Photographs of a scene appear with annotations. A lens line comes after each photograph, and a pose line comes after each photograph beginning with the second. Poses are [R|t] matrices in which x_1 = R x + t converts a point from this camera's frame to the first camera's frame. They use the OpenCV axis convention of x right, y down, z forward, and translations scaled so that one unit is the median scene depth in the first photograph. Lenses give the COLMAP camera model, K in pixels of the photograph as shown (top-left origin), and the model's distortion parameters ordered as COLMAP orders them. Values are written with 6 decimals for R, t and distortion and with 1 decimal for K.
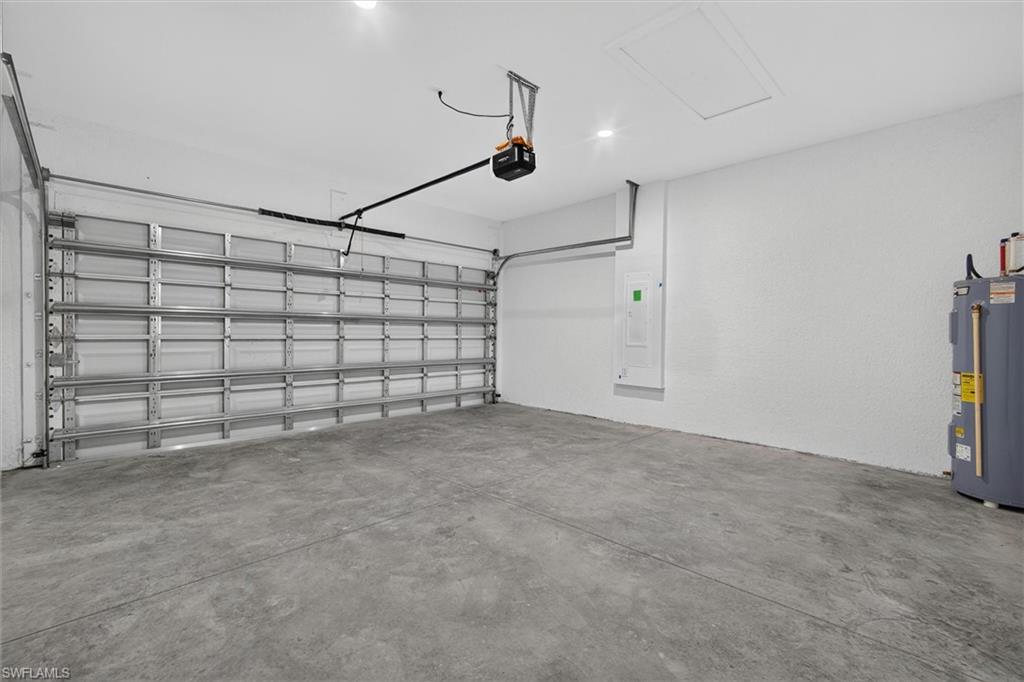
lens RADIAL K [[442.3, 0, 508.3], [0, 442.3, 337.5], [0, 0, 1]] dist [-0.002174, 0.000145]
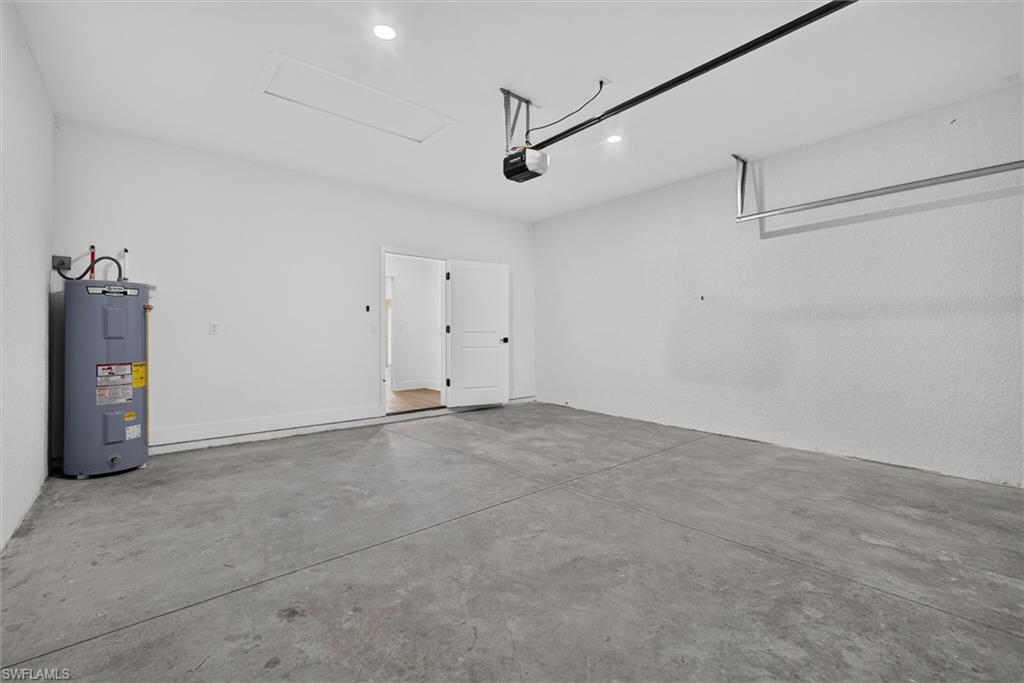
lens RADIAL K [[442.3, 0, 508.3], [0, 442.3, 338.0], [0, 0, 1]] dist [-0.002174, 0.000145]
pose [[-0.998538, -0.008505, 0.053374, -0.007030], [-0.007170, 0.999658, 0.025151, -0.019584], [-0.053569, 0.024732, -0.998258, 1.932707]]
